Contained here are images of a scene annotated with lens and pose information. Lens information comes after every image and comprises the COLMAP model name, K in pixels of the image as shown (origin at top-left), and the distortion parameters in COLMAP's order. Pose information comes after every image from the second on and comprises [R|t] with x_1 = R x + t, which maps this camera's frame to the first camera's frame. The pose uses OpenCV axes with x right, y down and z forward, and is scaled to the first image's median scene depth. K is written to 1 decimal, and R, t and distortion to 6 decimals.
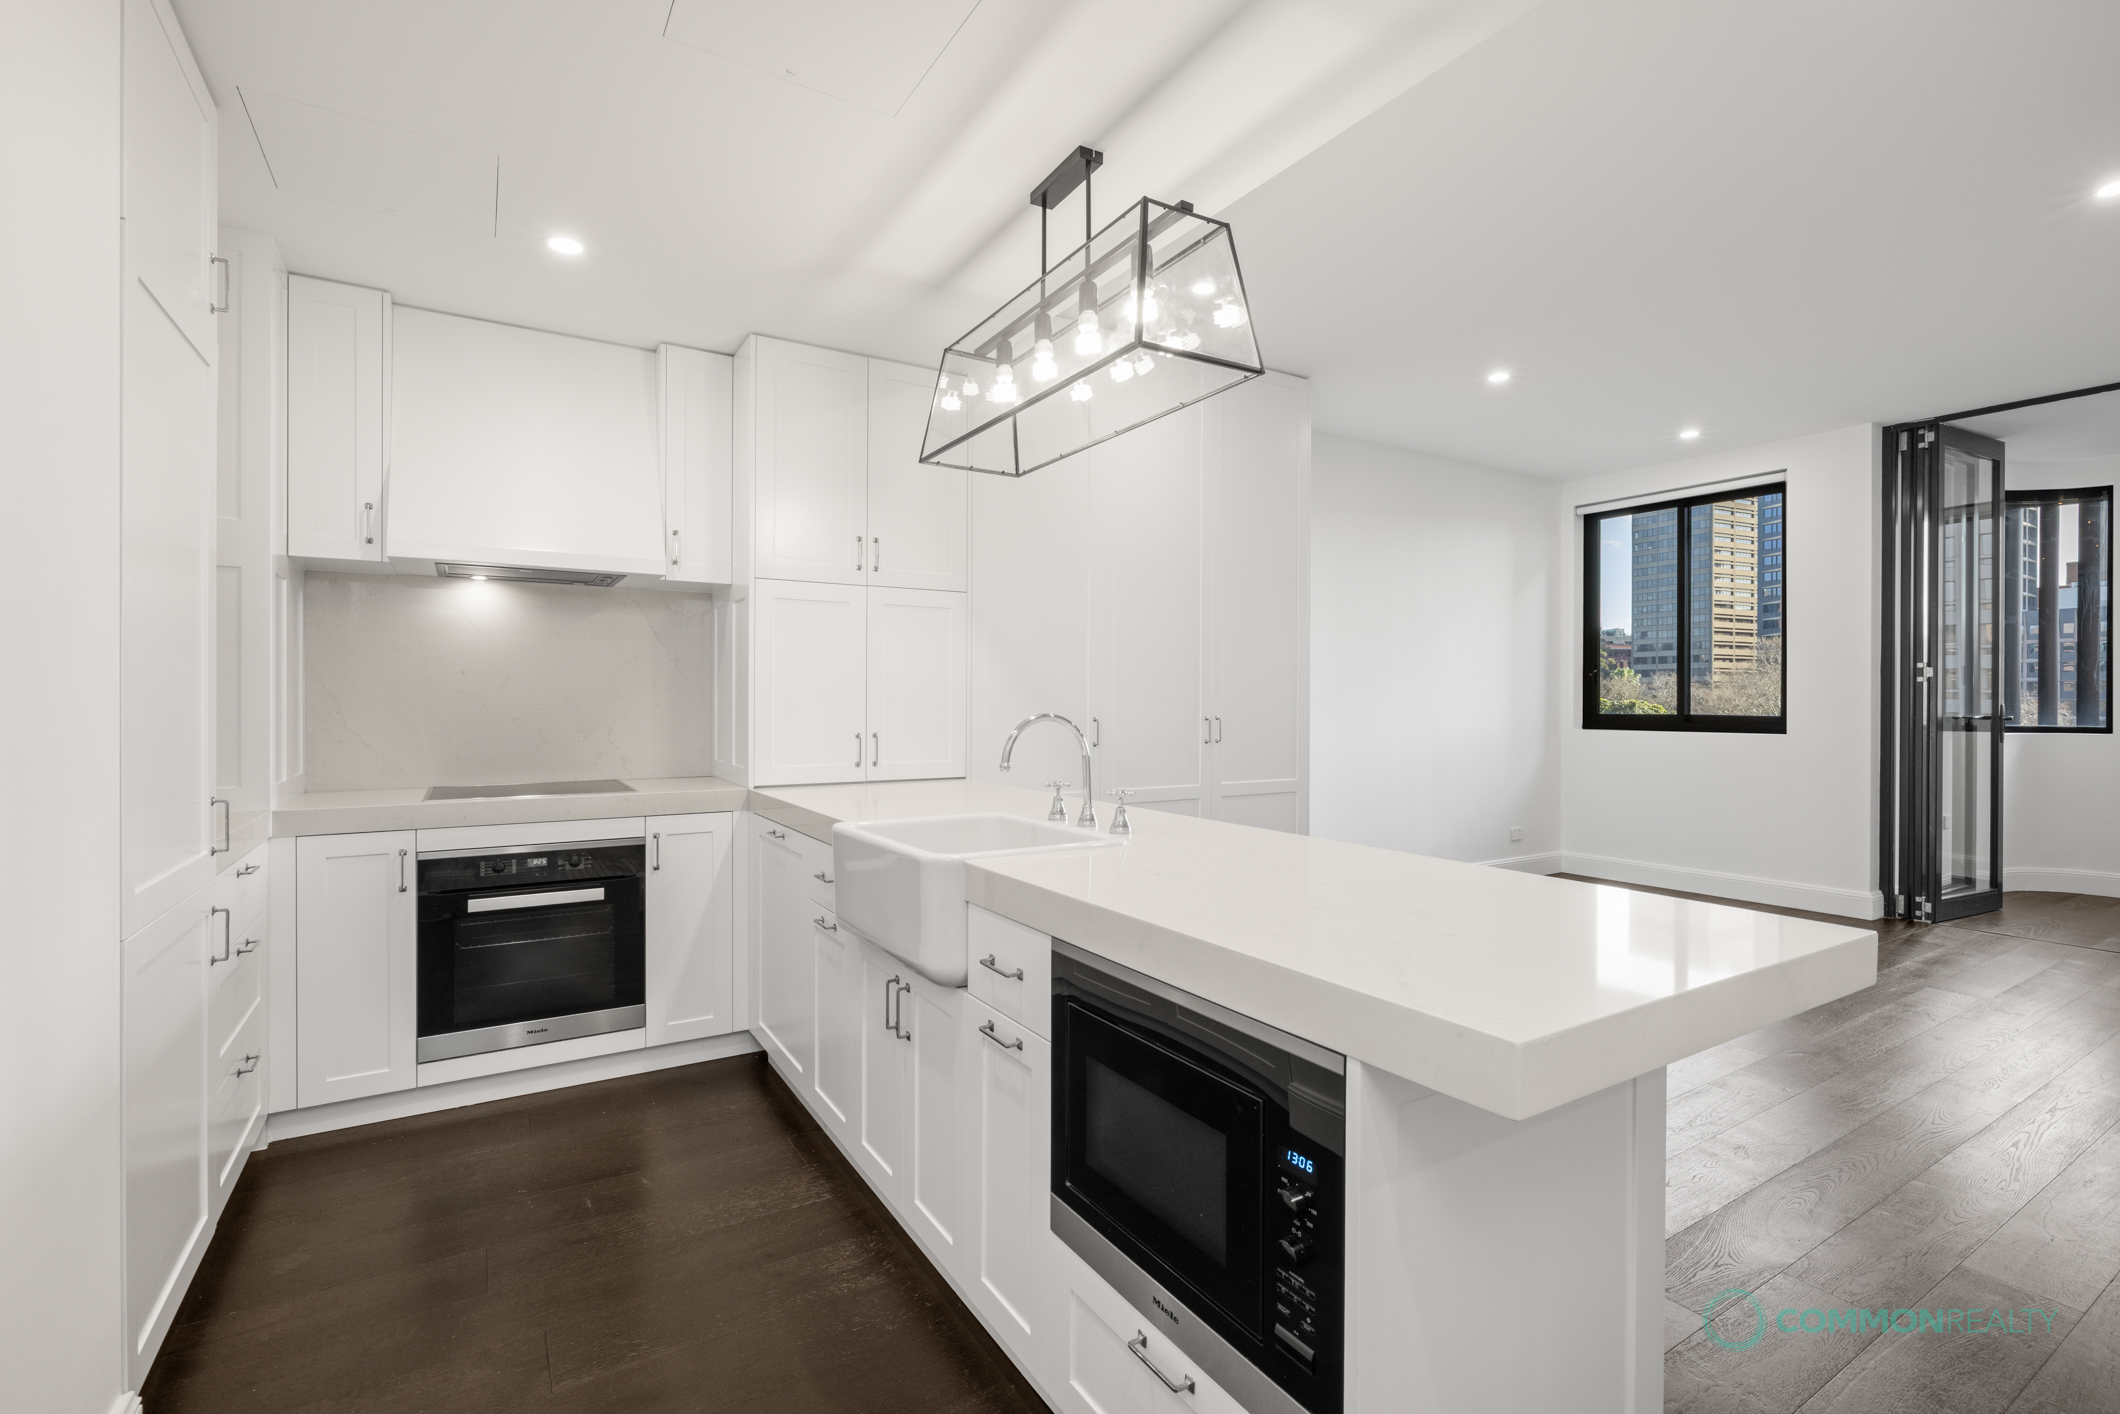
lens RADIAL K [[990.3, 0, 1066.2], [0, 990.3, 703.3], [0, 0, 1]] dist [0.003926, 0.000711]
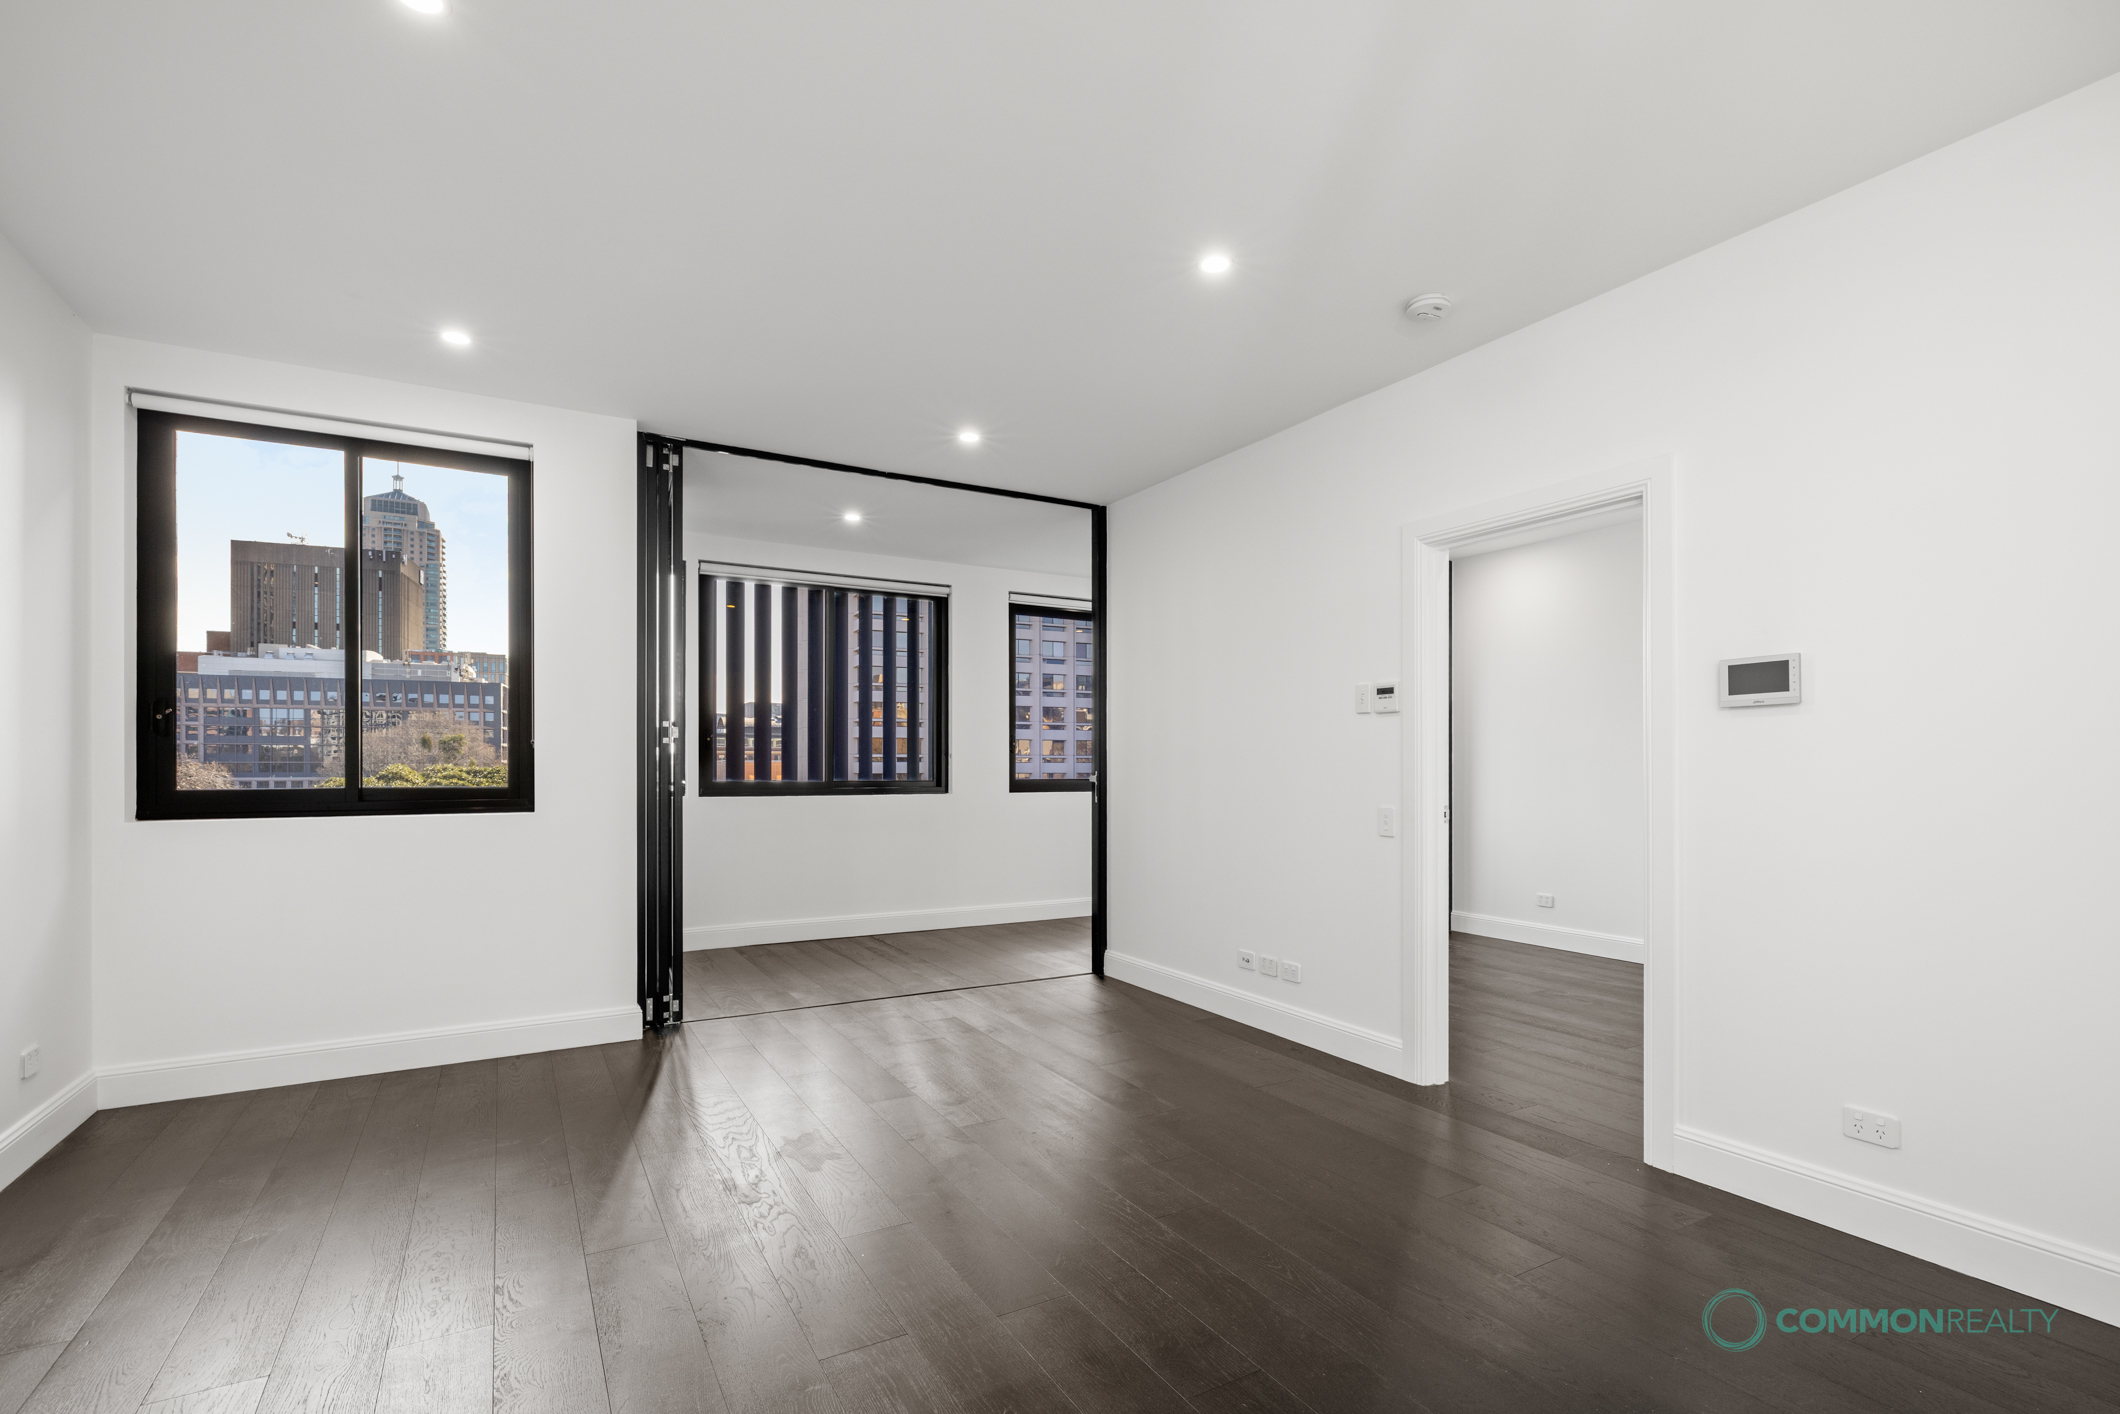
lens RADIAL K [[990.3, 0, 1062.7], [0, 990.3, 767.0], [0, 0, 1]] dist [0.003926, 0.000711]
pose [[0.024691, -0.001975, 0.999693, 0.013466], [0.004698, 0.999987, 0.001860, -0.001254], [-0.999684, 0.004650, 0.024700, 0.584135]]
